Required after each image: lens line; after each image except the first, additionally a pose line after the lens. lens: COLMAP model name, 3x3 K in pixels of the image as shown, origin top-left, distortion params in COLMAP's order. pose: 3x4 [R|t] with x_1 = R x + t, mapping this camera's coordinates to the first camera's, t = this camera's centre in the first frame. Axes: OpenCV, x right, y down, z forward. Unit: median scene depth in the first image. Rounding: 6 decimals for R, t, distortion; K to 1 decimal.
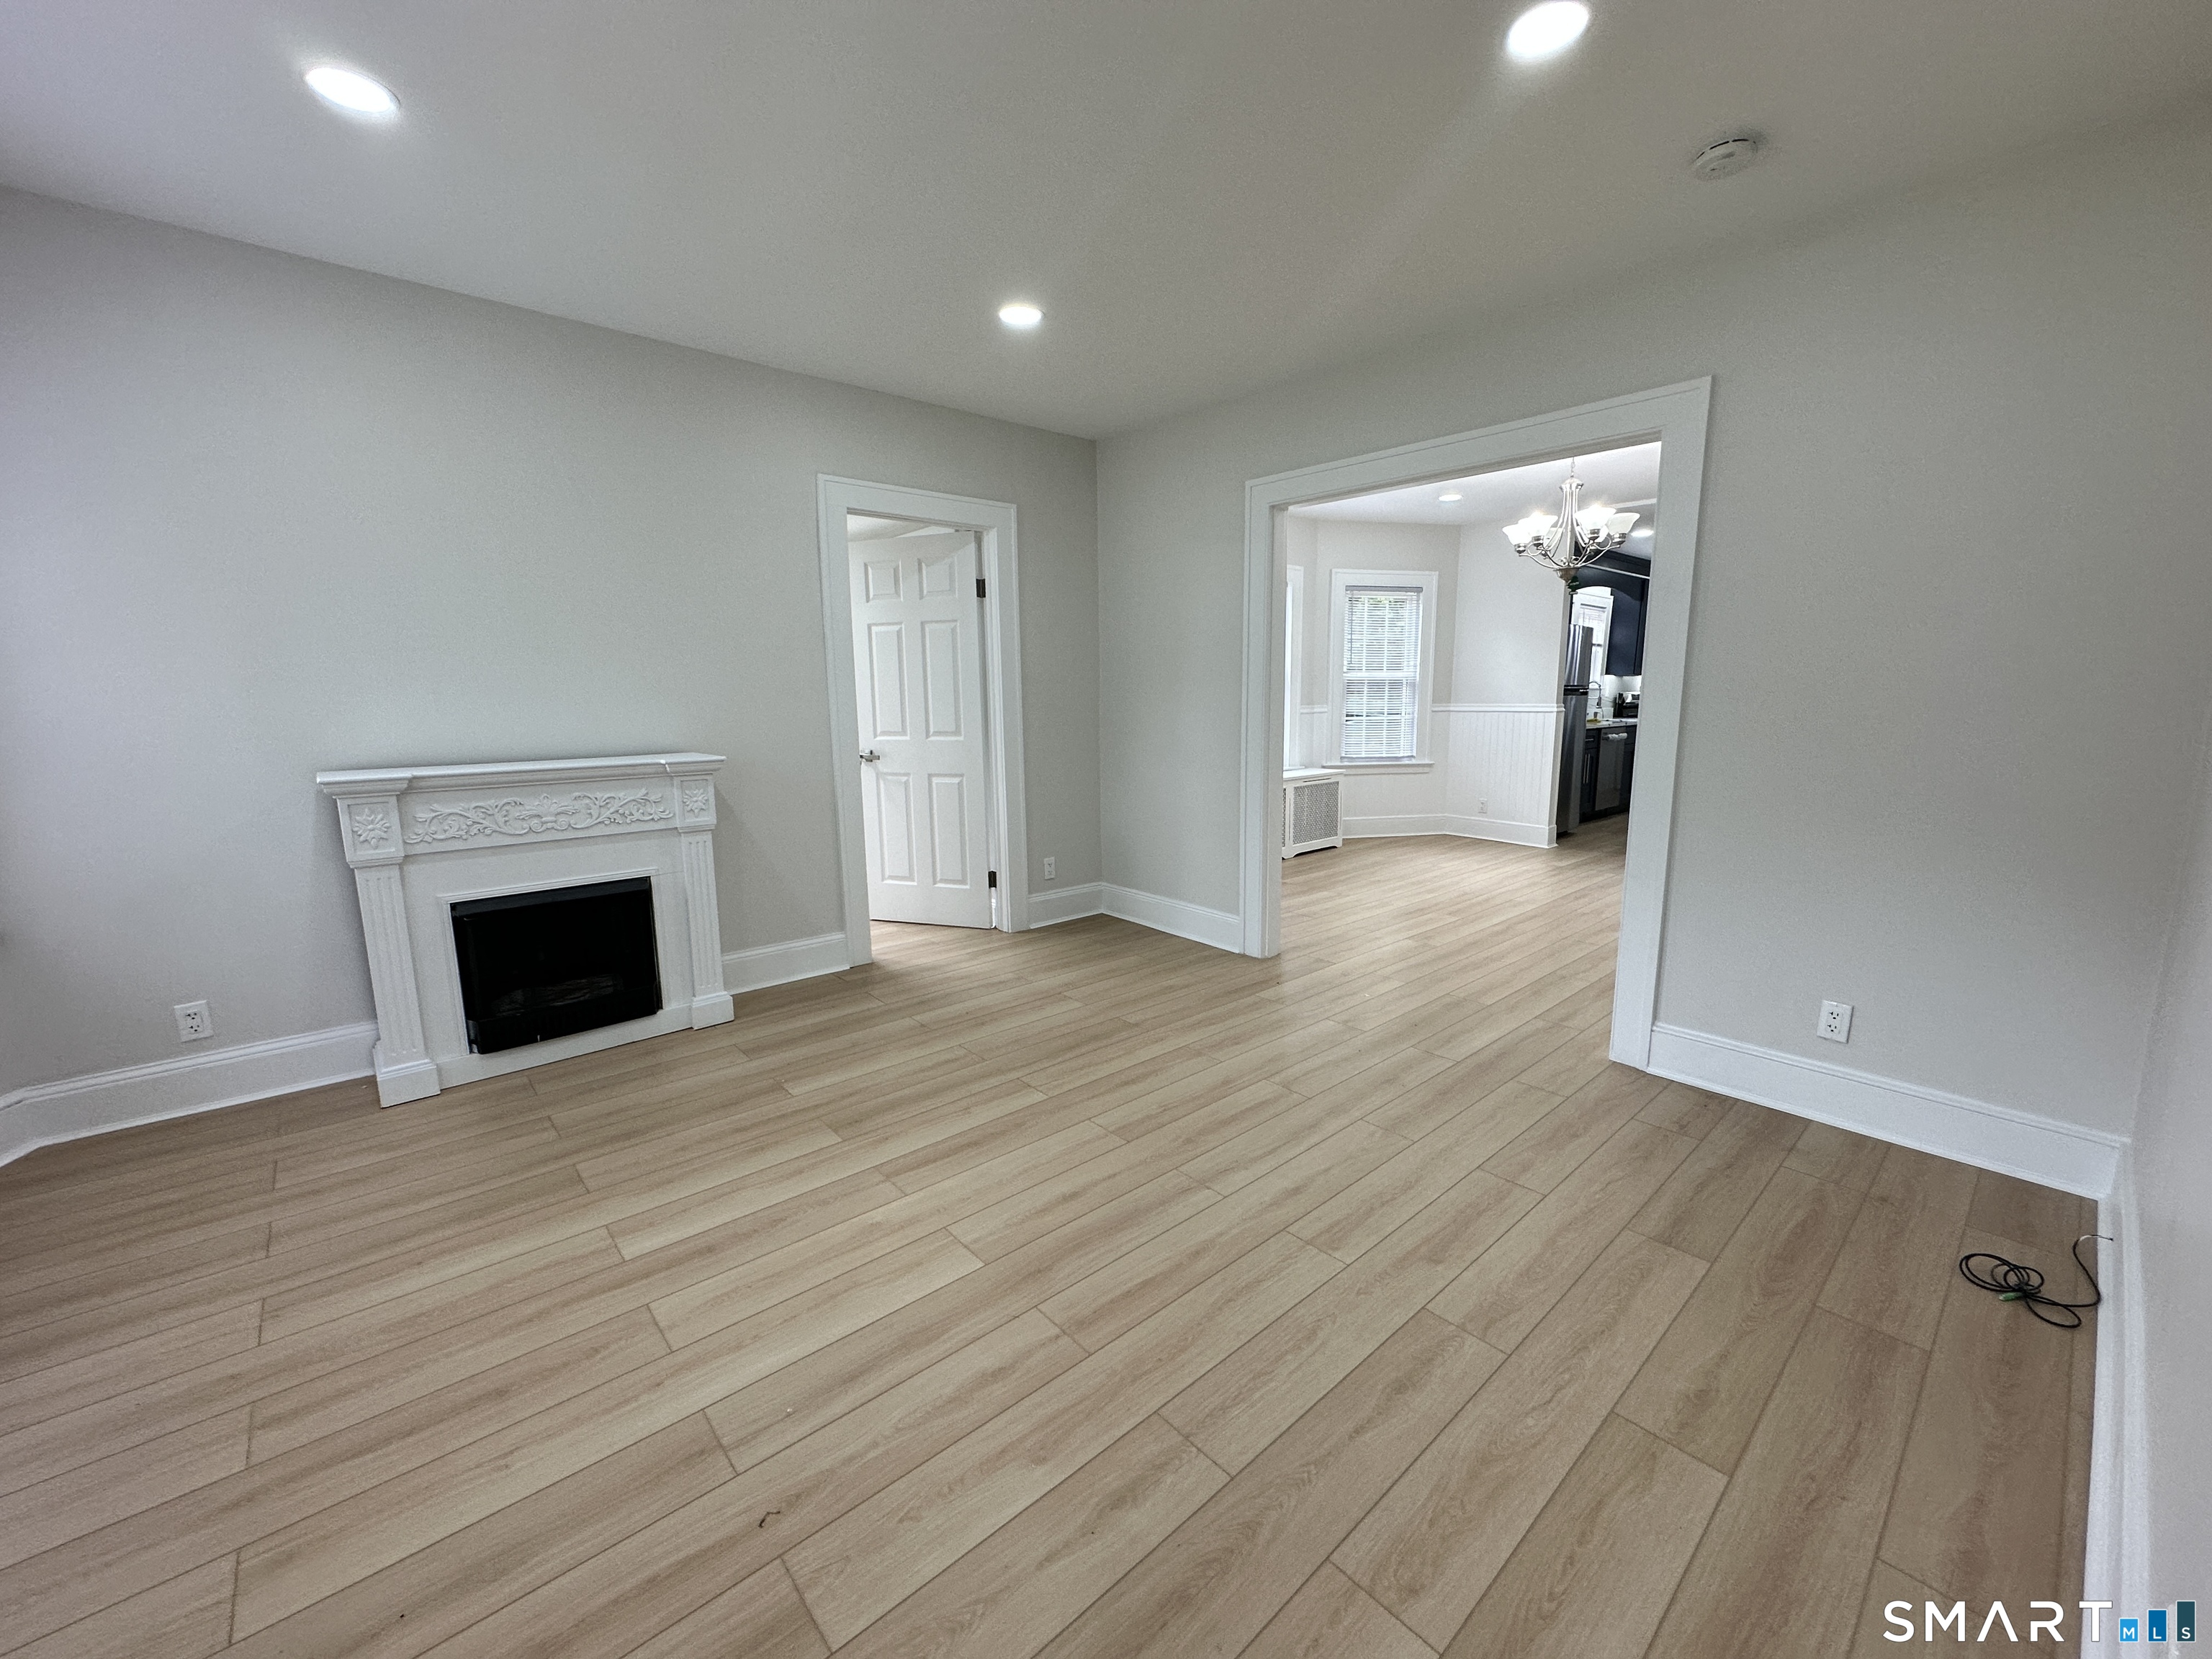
lens RADIAL K [[876.0, 0, 1103.1], [0, 876.0, 836.8], [0, 0, 1]] dist [0.000774, -0.000090]
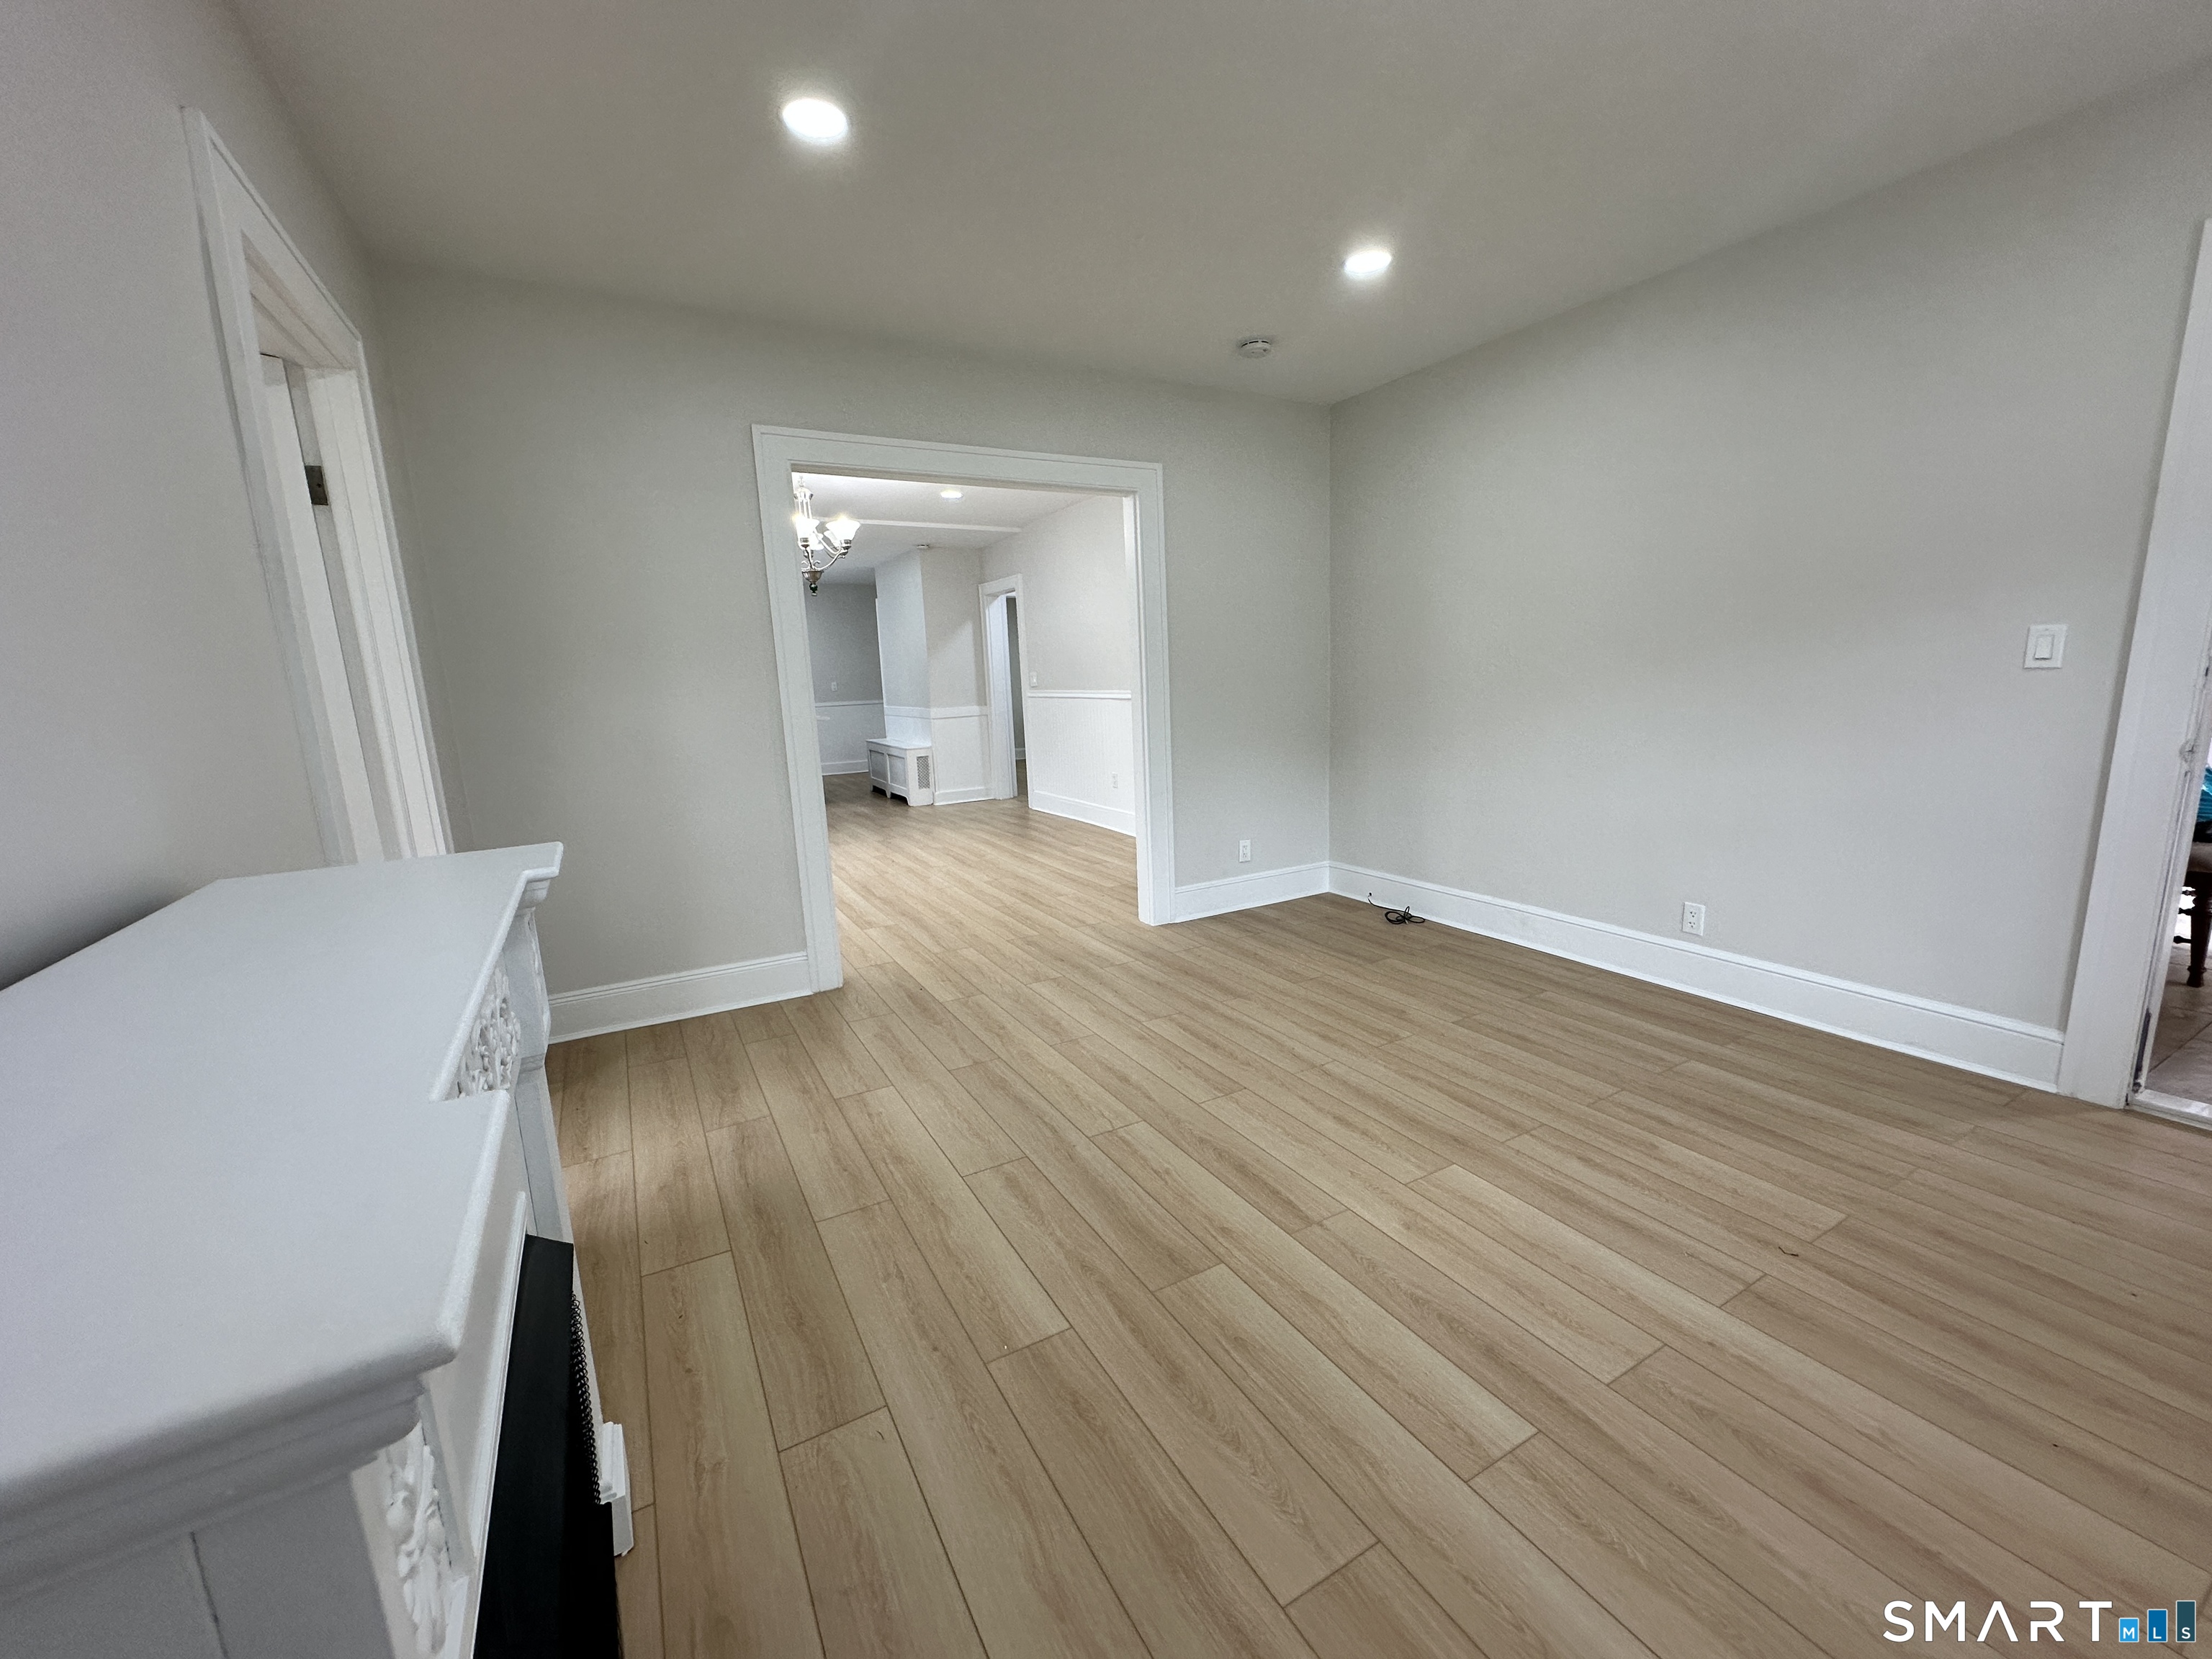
lens RADIAL K [[876.0, 0, 1097.5], [0, 876.0, 834.4], [0, 0, 1]] dist [0.000774, -0.000090]
pose [[0.209472, -0.177343, 0.961598, -0.976864], [0.197168, 0.970876, 0.136104, -0.130804], [-0.957730, 0.161086, 0.238337, 0.870852]]
